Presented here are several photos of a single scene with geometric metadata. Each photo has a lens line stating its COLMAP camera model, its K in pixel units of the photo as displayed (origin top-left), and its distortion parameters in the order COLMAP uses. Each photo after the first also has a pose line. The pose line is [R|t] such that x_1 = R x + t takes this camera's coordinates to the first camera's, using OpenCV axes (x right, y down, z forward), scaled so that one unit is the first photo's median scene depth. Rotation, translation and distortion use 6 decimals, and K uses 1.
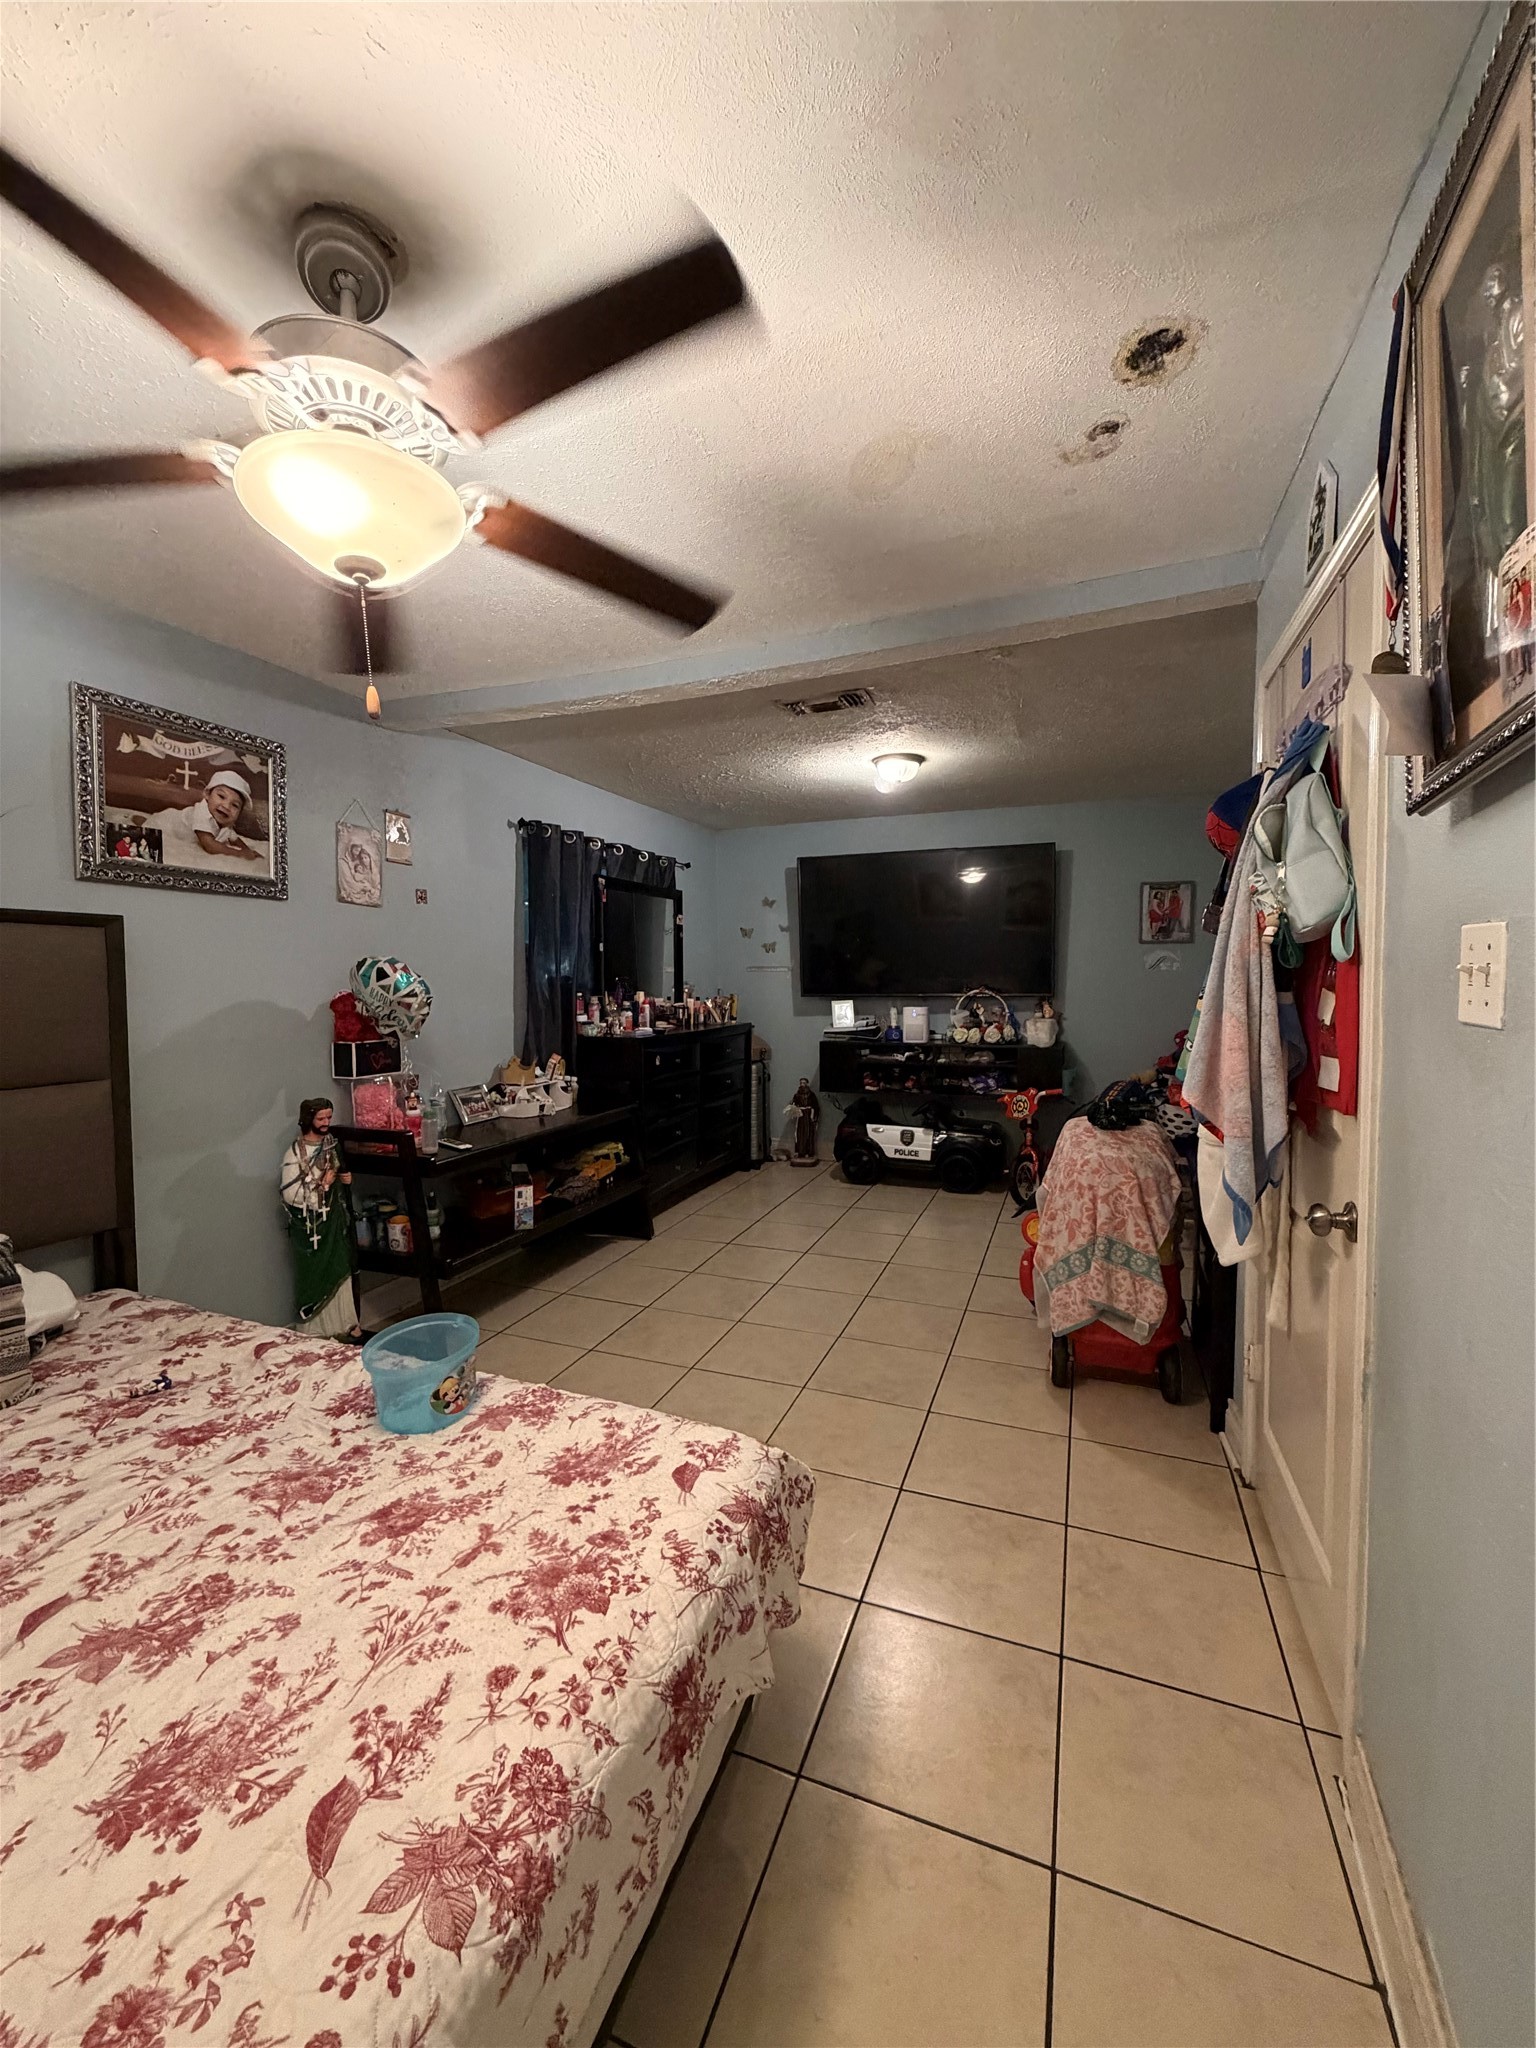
lens RADIAL K [[812.5, 0, 768.3], [0, 812.5, 1018.1], [0, 0, 1]] dist [-0.001115, 0.000386]
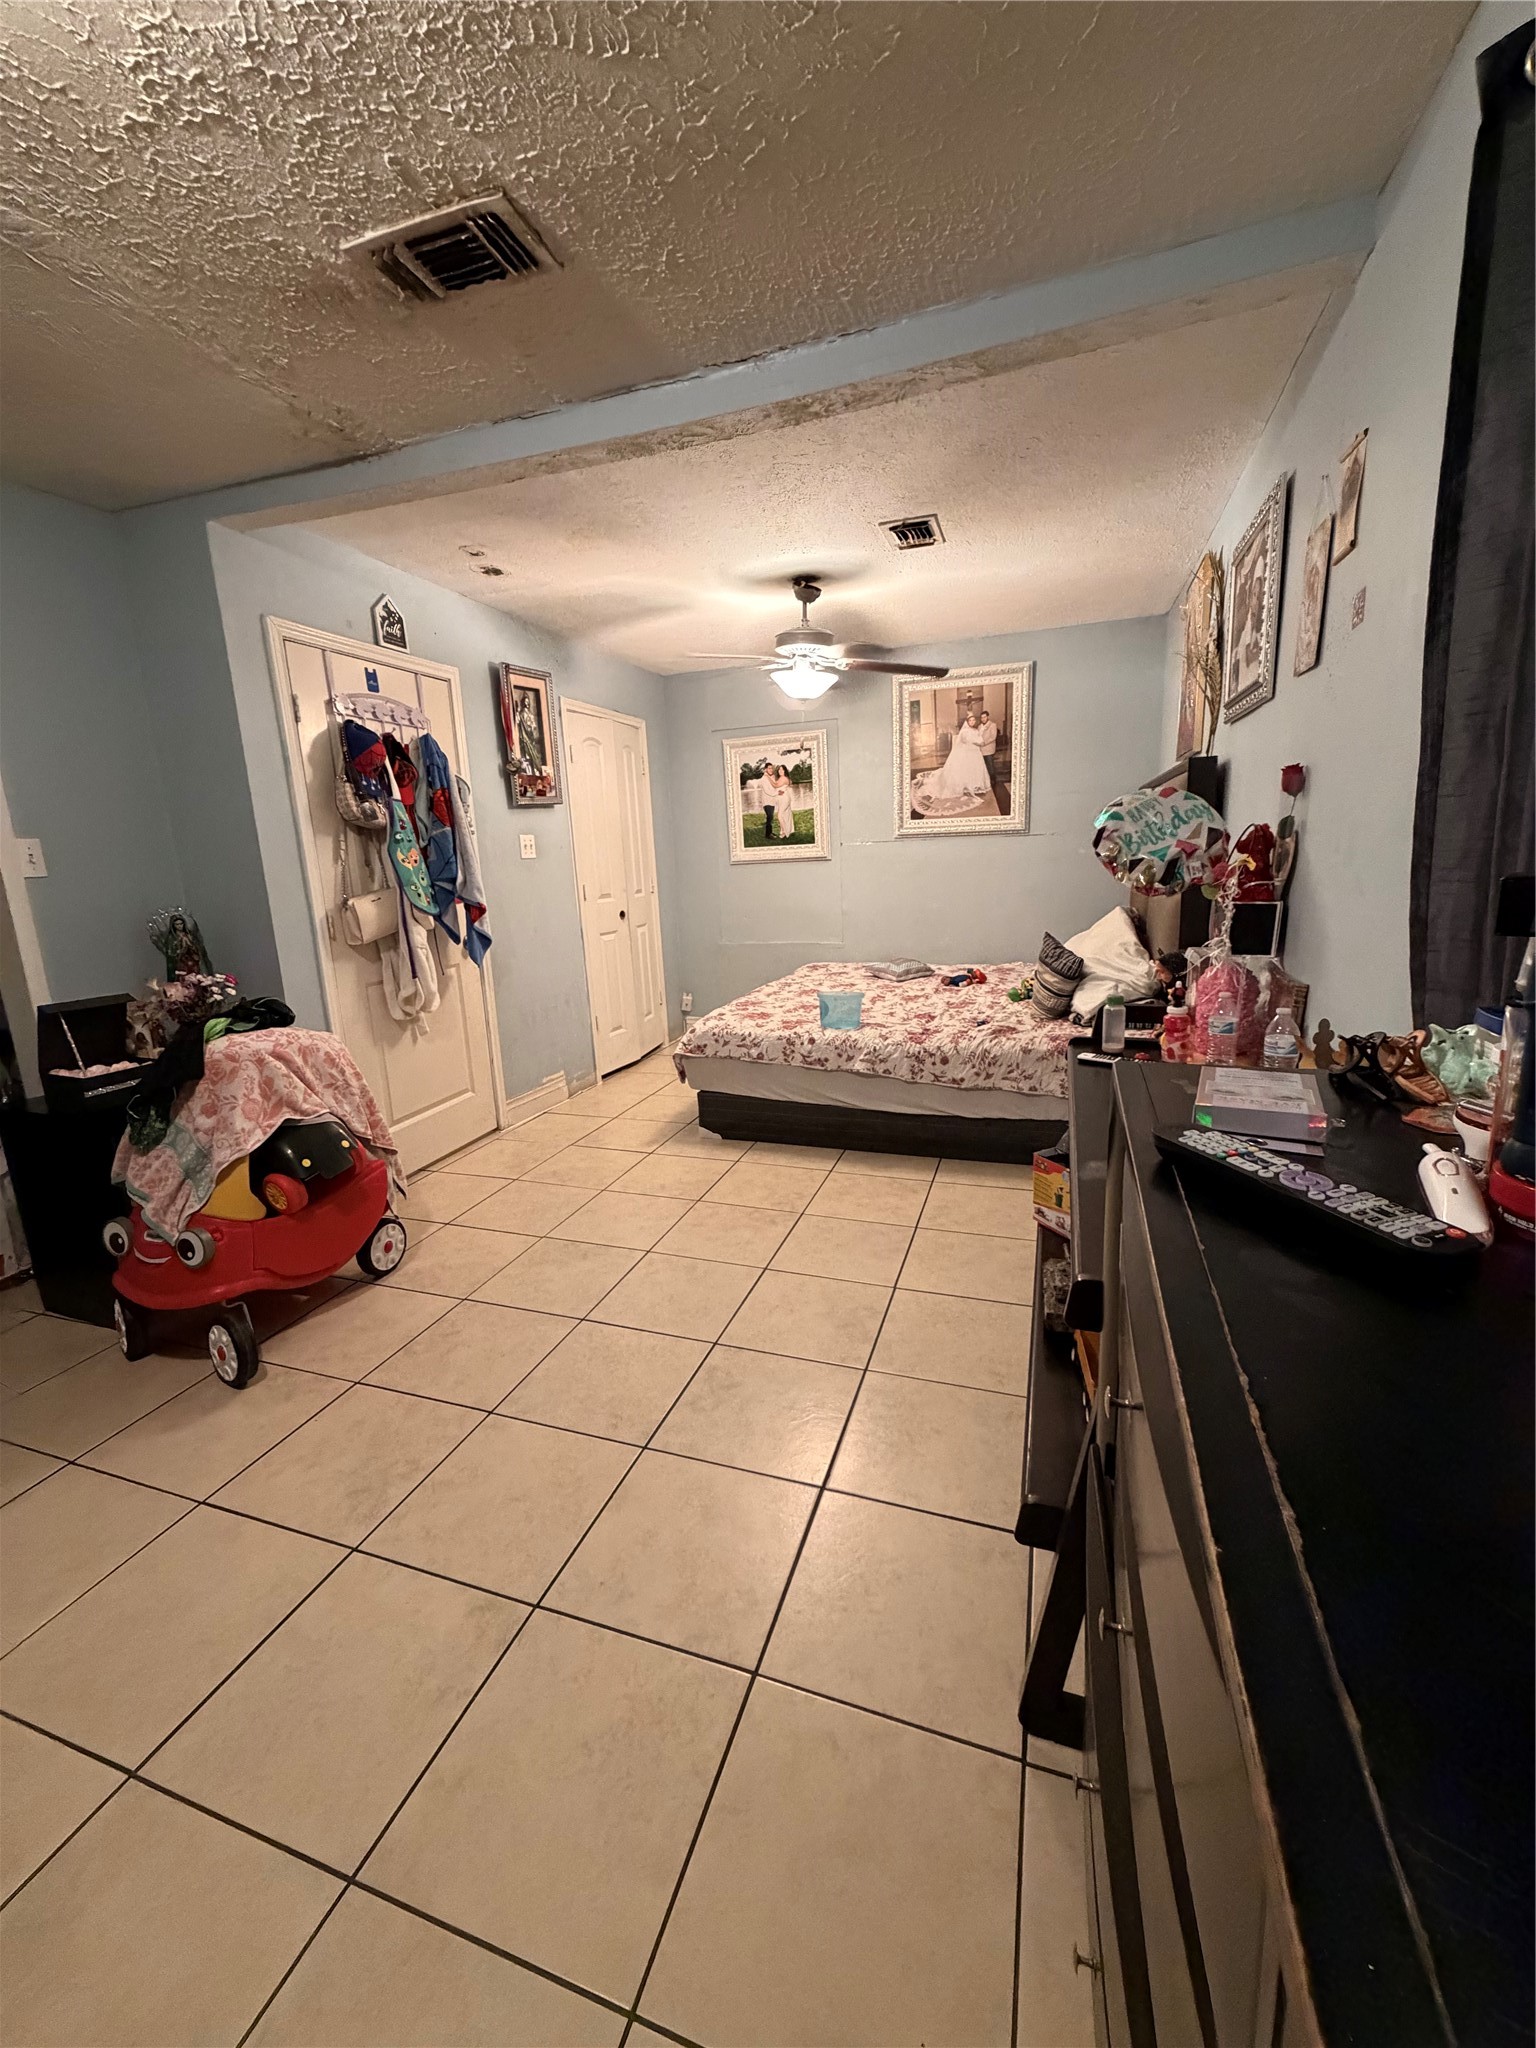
lens RADIAL K [[812.5, 0, 773.8], [0, 812.5, 1023.5], [0, 0, 1]] dist [-0.001115, 0.000386]
pose [[-0.997976, 0.055028, -0.031864, -0.102978], [0.044669, 0.963323, 0.264601, -0.084738], [0.045256, 0.262642, -0.963832, 2.039215]]
